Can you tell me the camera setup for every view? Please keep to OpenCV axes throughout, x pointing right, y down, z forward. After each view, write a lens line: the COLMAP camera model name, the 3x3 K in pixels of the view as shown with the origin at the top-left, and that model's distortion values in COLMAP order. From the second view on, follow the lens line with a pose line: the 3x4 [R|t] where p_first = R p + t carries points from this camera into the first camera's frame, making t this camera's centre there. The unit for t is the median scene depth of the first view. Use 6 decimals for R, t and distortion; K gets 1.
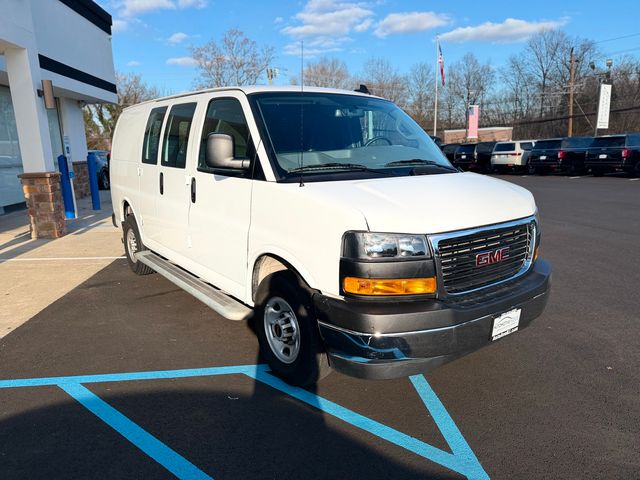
lens RADIAL K [[453.7, 0, 319.4], [0, 453.7, 241.7], [0, 0, 1]] dist [0.005198, 0.000643]
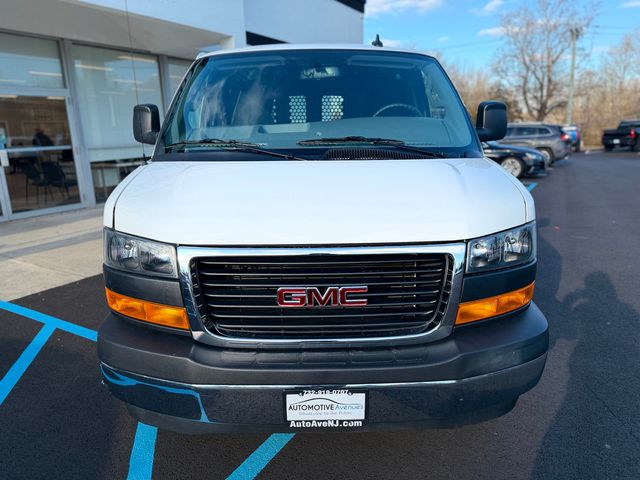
lens RADIAL K [[453.7, 0, 319.4], [0, 453.7, 237.5], [0, 0, 1]] dist [0.005198, 0.000643]
pose [[0.816911, 0.141266, -0.559196, 0.616276], [-0.116073, 0.989971, 0.080522, -0.083294], [0.564963, -0.000872, 0.825116, 0.422885]]
